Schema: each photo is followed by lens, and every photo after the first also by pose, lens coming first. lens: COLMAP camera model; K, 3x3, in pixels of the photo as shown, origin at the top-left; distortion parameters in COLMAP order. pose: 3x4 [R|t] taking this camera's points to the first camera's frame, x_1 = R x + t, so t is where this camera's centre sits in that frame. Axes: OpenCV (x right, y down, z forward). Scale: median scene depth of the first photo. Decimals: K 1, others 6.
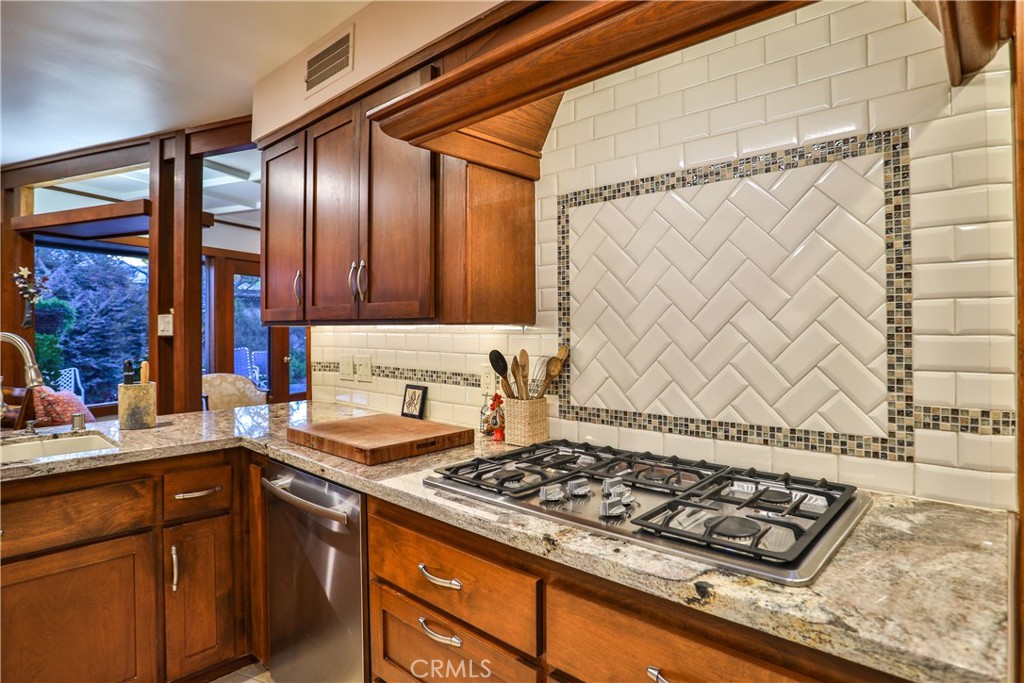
lens RADIAL K [[552.3, 0, 544.3], [0, 552.3, 321.1], [0, 0, 1]] dist [-0.079077, 0.046900]
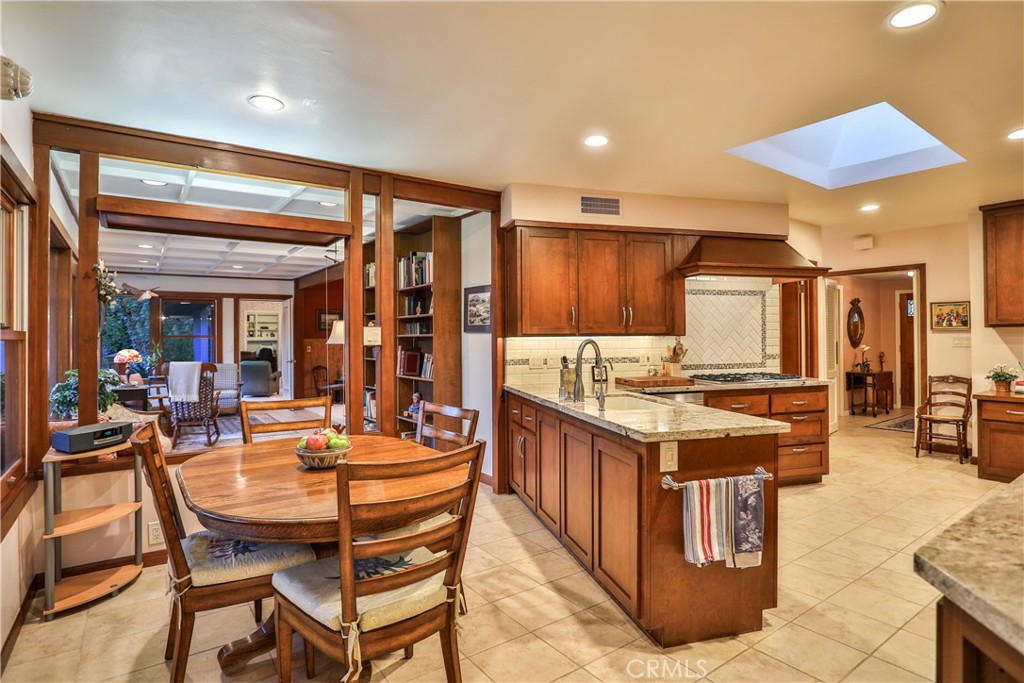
lens RADIAL K [[533.0, 0, 512.7], [0, 533.0, 333.8], [0, 0, 1]] dist [-0.079484, 0.041022]
pose [[0.566523, 0.008532, 0.824002, -2.709455], [-0.003397, 0.999962, -0.008019, 0.019367], [-0.824039, 0.001743, 0.566531, 0.184728]]
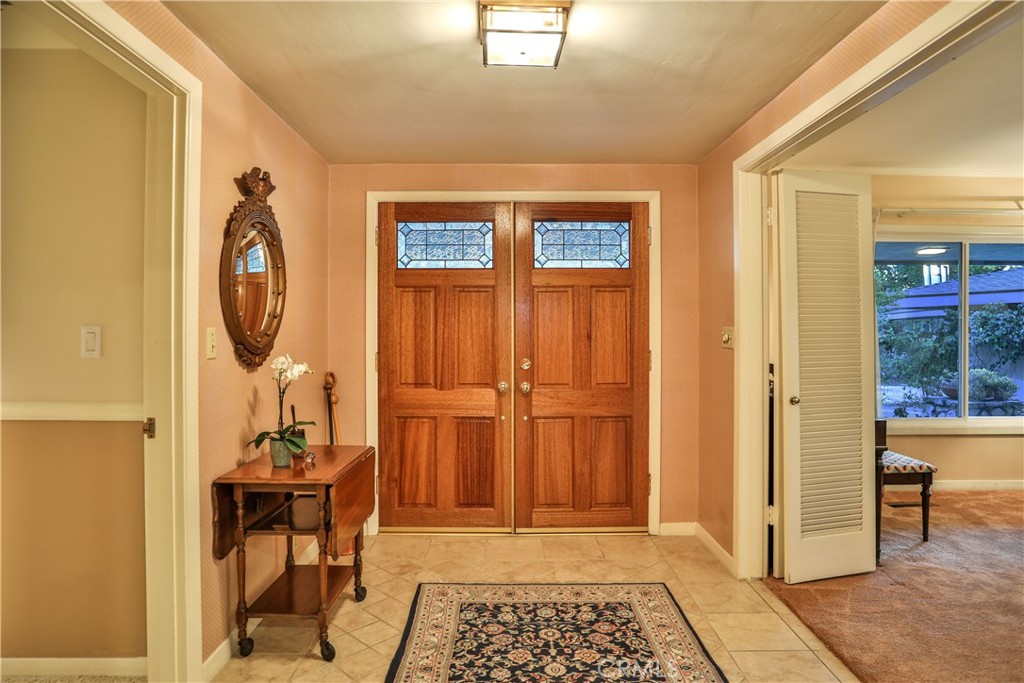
lens RADIAL K [[629.7, 0, 511.7], [0, 629.7, 328.8], [0, 0, 1]] dist [-0.031046, 0.001975]
pose [[-0.344108, 0.007903, 0.938897, 1.703920], [-0.003386, 0.999948, -0.009658, 0.018451], [-0.938924, -0.006502, -0.344063, 0.231241]]
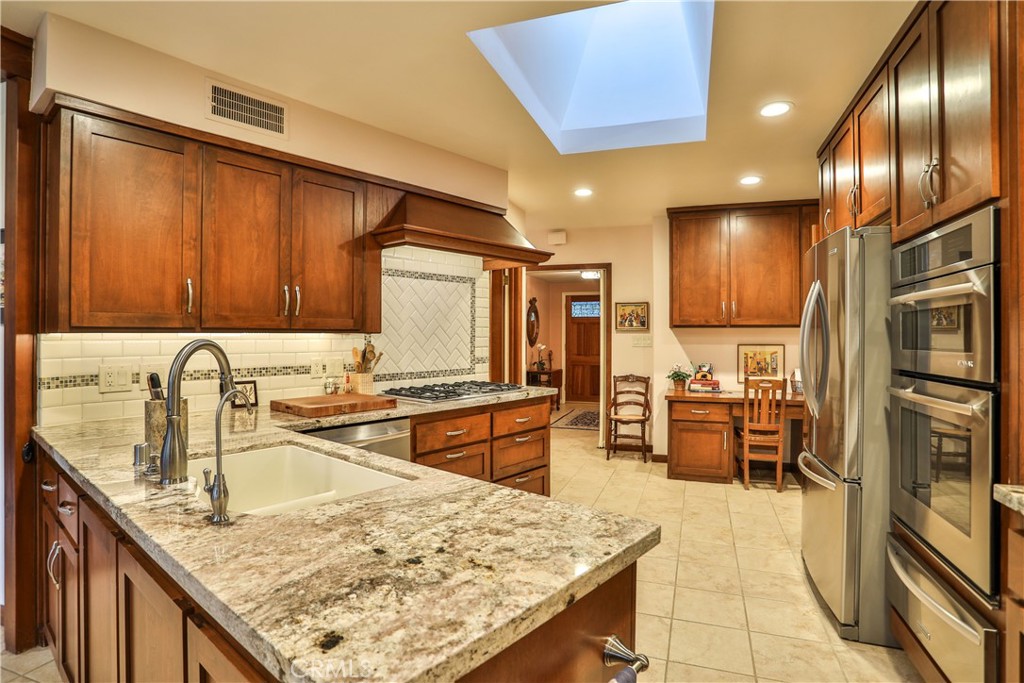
lens RADIAL K [[533.0, 0, 512.7], [0, 533.0, 333.8], [0, 0, 1]] dist [-0.079484, 0.041022]
pose [[-0.004533, 0.006753, 0.999967, -1.883939], [-0.010054, 0.999926, -0.006798, 0.014378], [-0.999939, -0.010084, -0.004465, 0.517055]]
